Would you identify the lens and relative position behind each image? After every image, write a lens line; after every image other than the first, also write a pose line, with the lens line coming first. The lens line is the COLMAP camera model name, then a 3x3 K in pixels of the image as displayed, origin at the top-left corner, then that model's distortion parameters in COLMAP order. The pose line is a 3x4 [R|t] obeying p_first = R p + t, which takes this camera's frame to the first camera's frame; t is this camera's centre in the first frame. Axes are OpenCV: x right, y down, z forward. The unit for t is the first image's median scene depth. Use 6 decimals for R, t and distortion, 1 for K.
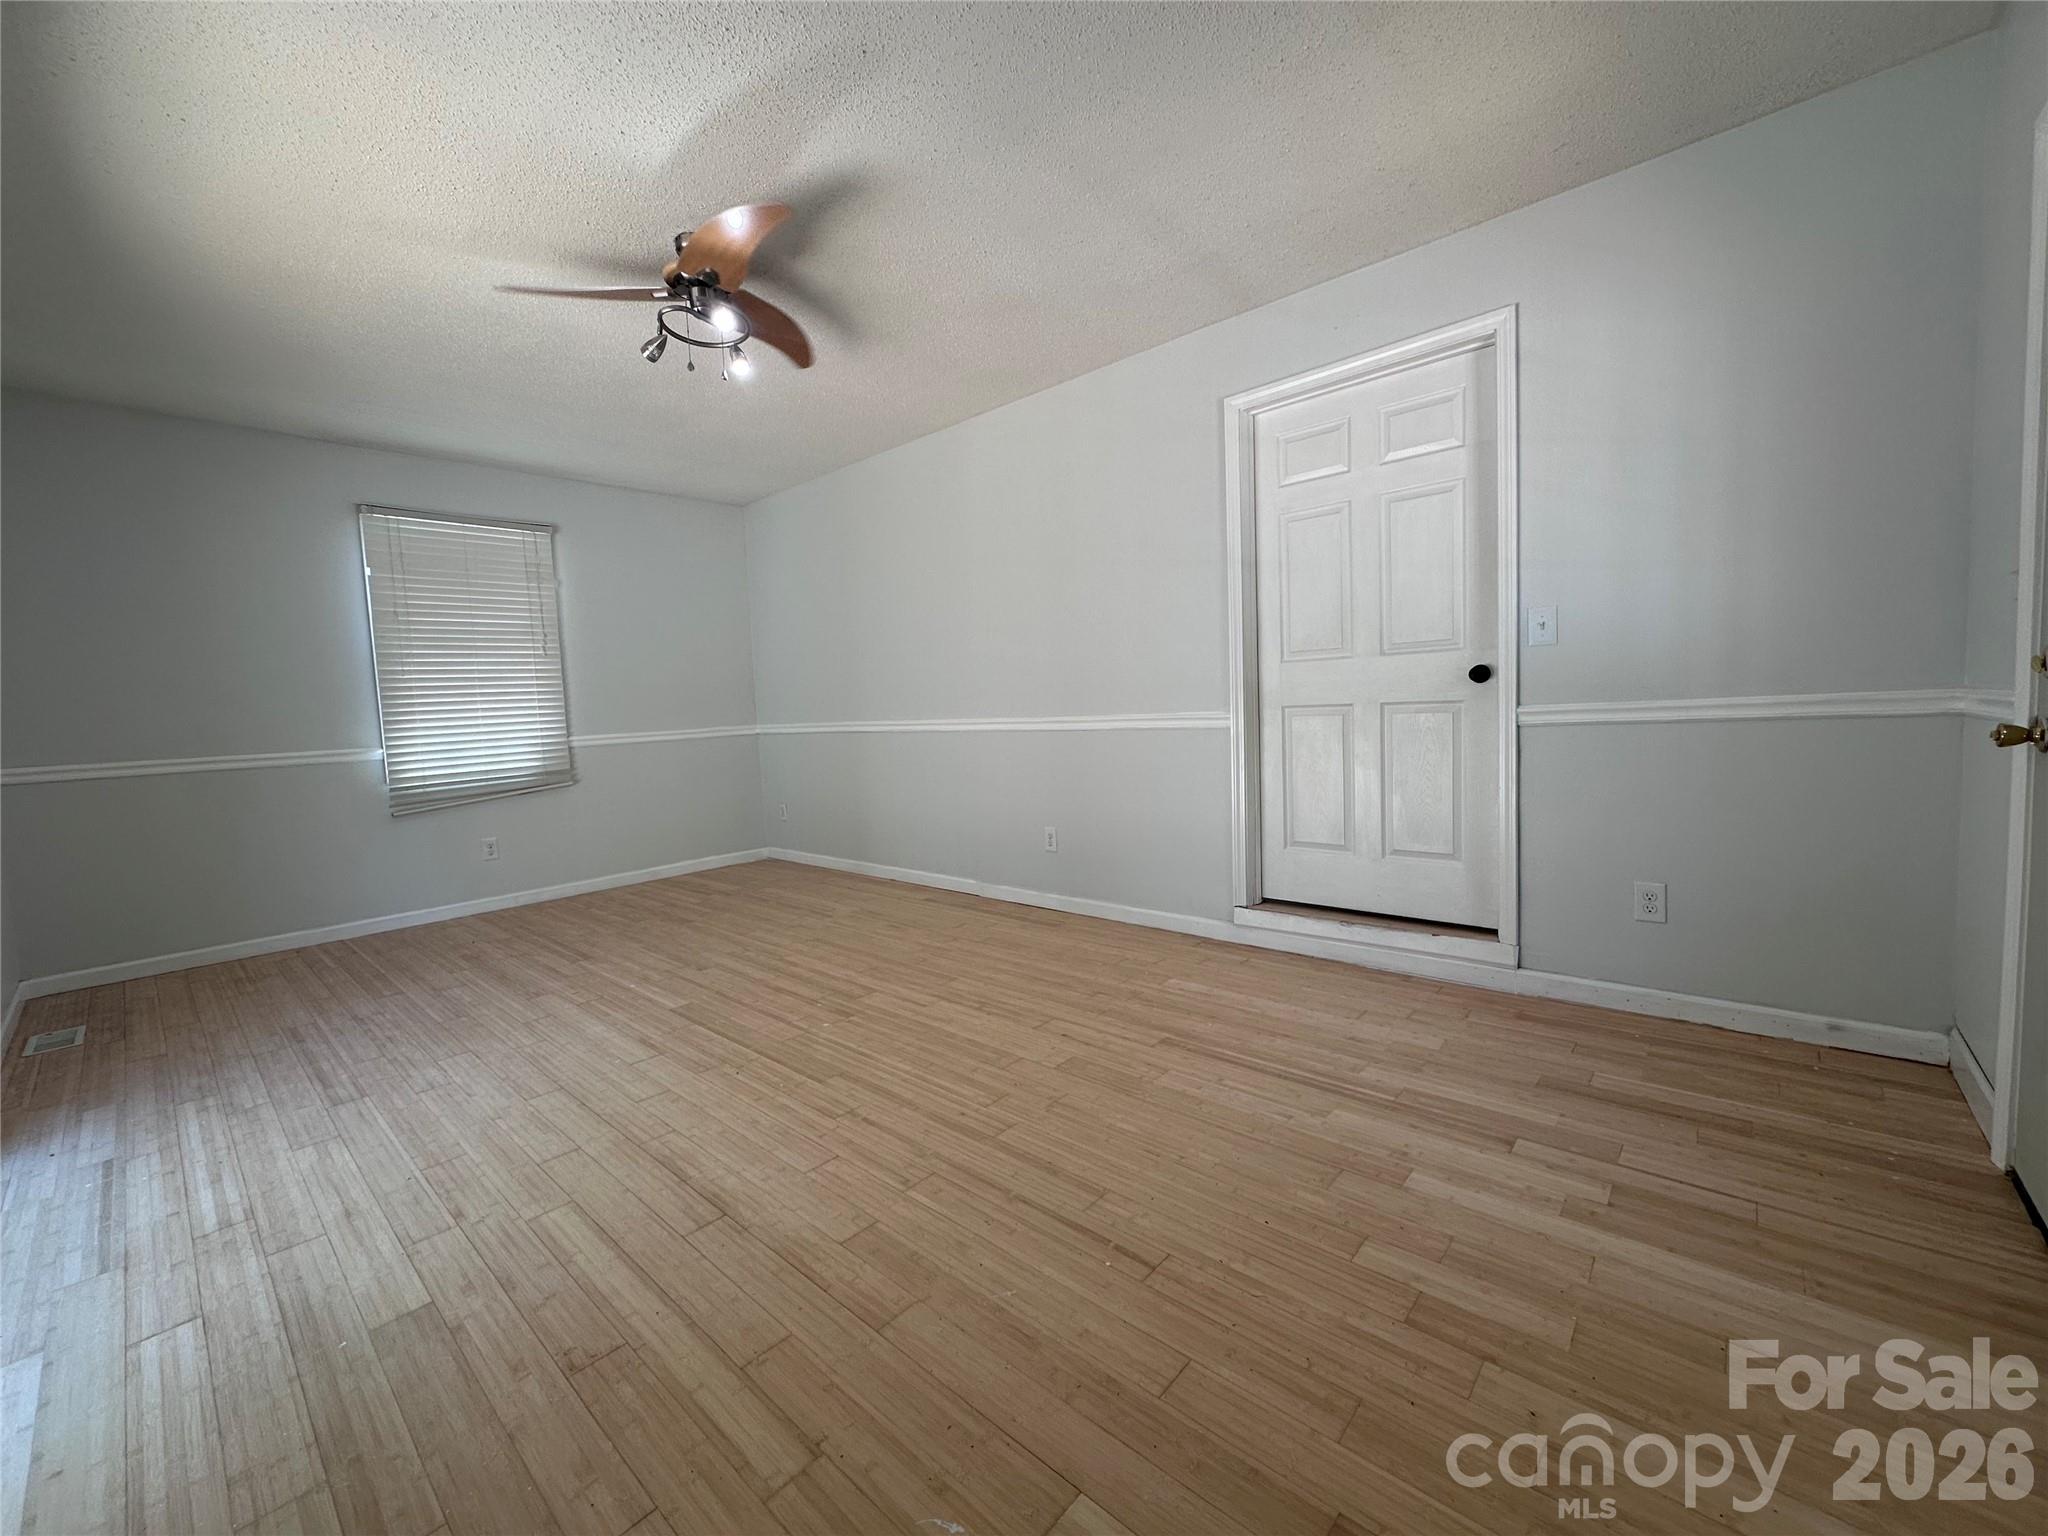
lens RADIAL K [[816.0, 0, 1024.0], [0, 816.0, 768.0], [0, 0, 1]] dist [-0.002530, -0.000306]
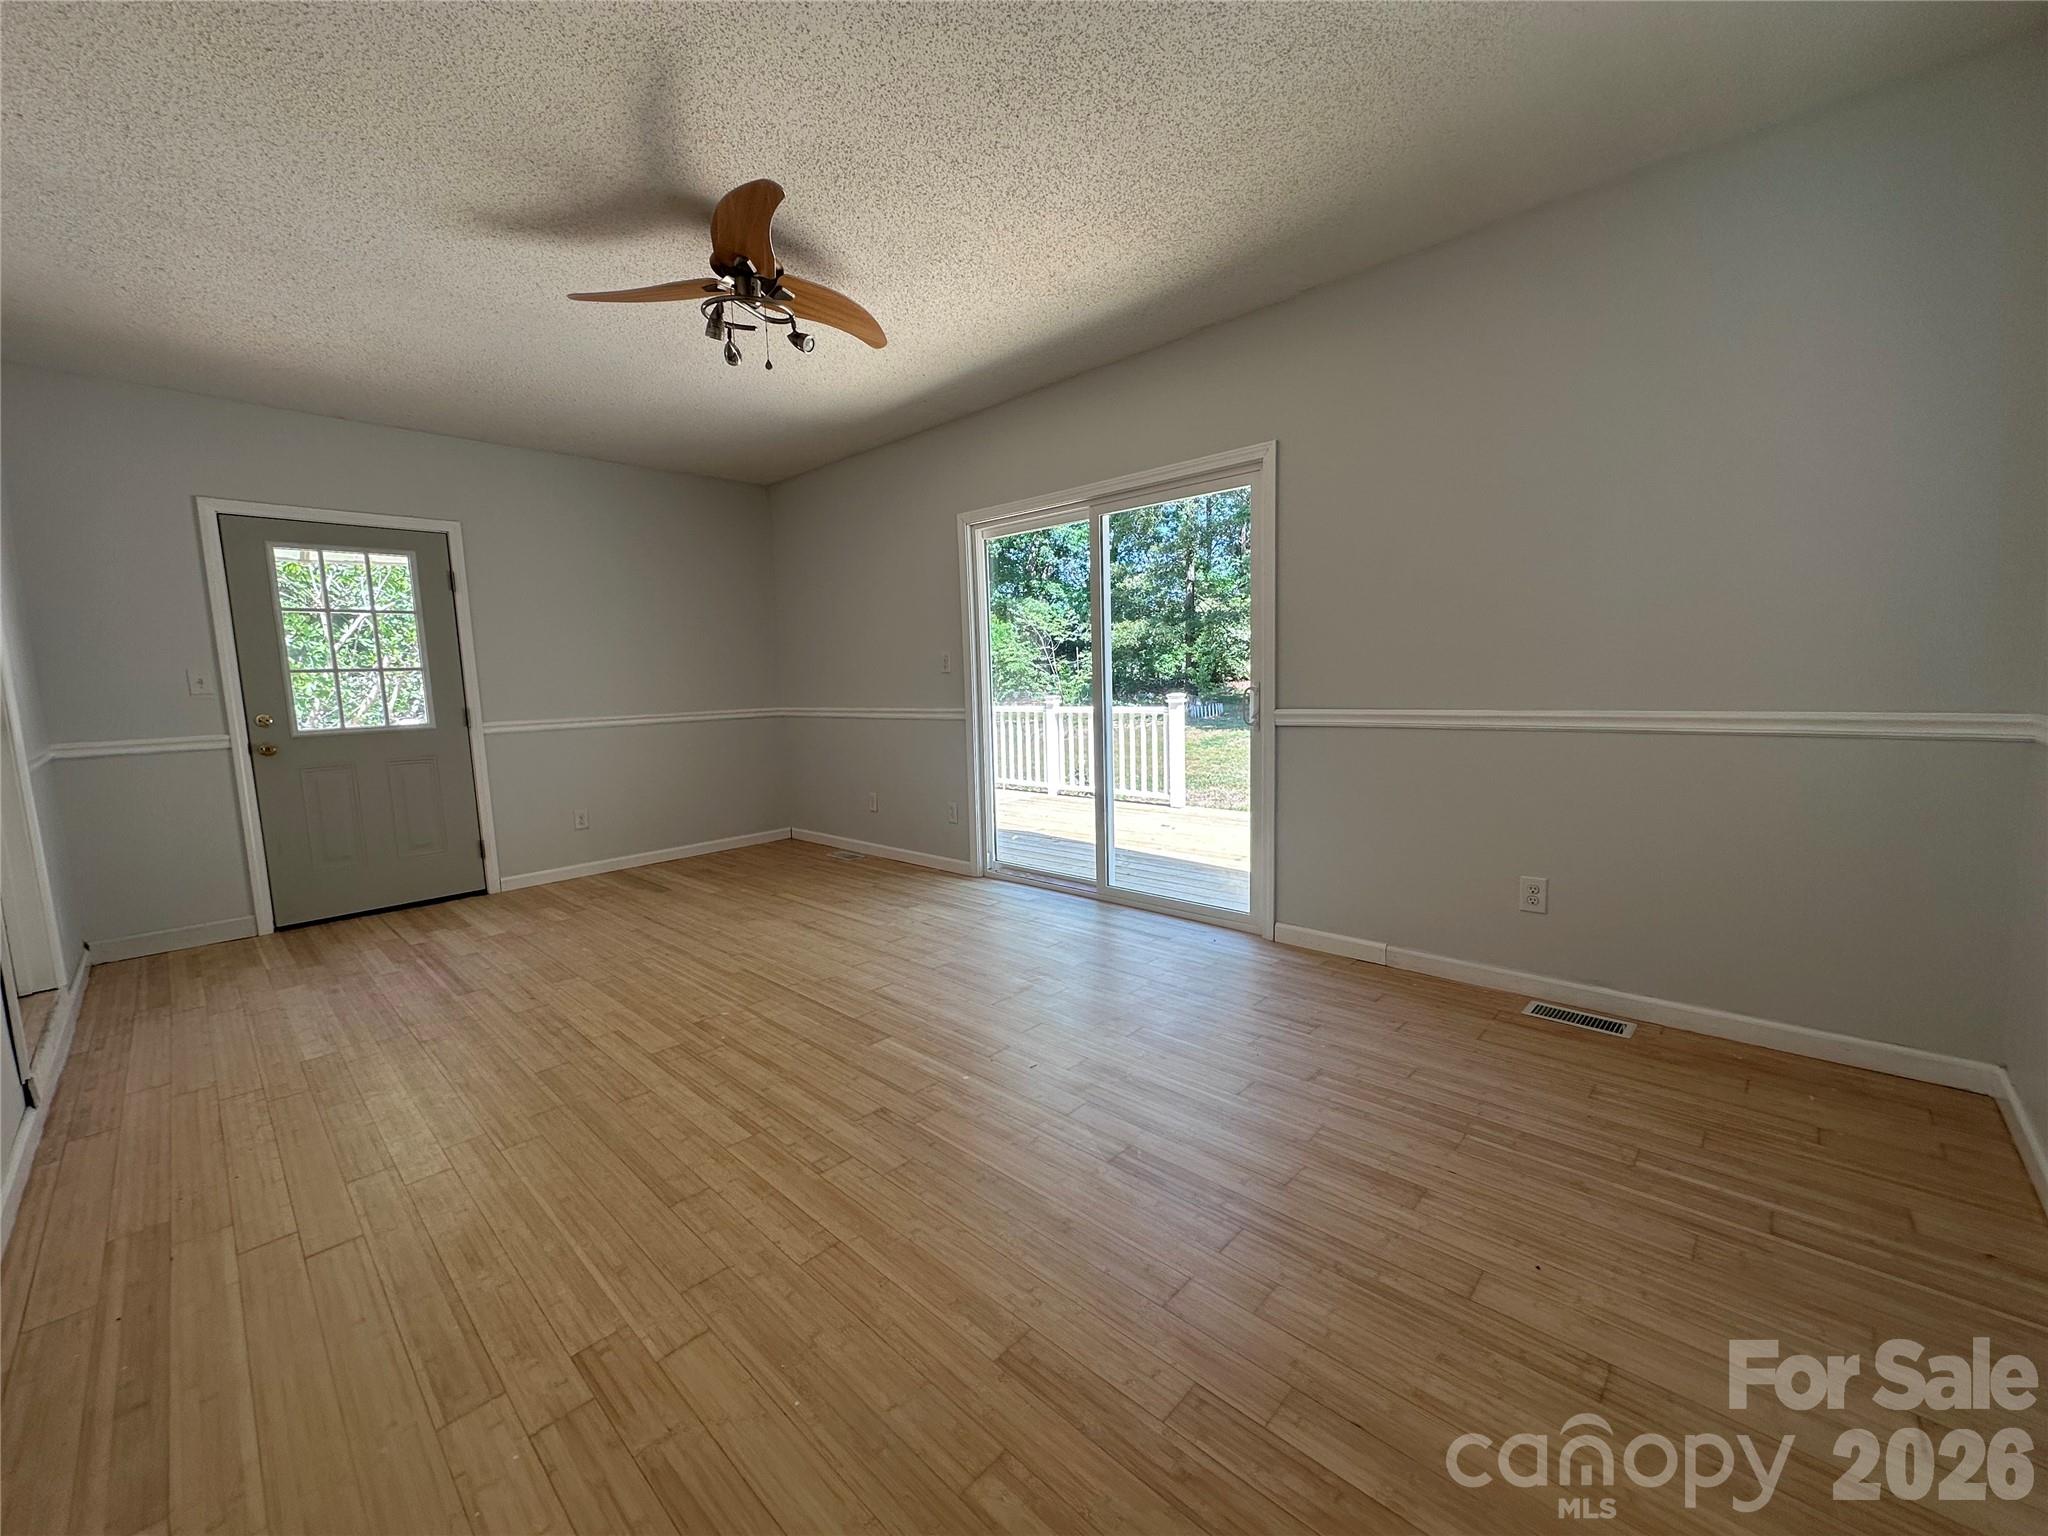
lens RADIAL K [[816.0, 0, 1024.0], [0, 816.0, 768.0], [0, 0, 1]] dist [-0.002530, -0.000306]
pose [[-0.996864, 0.070532, 0.035884, -0.706733], [0.075962, 0.979986, 0.184001, -0.158300], [-0.022188, 0.186150, -0.982271, 2.029042]]
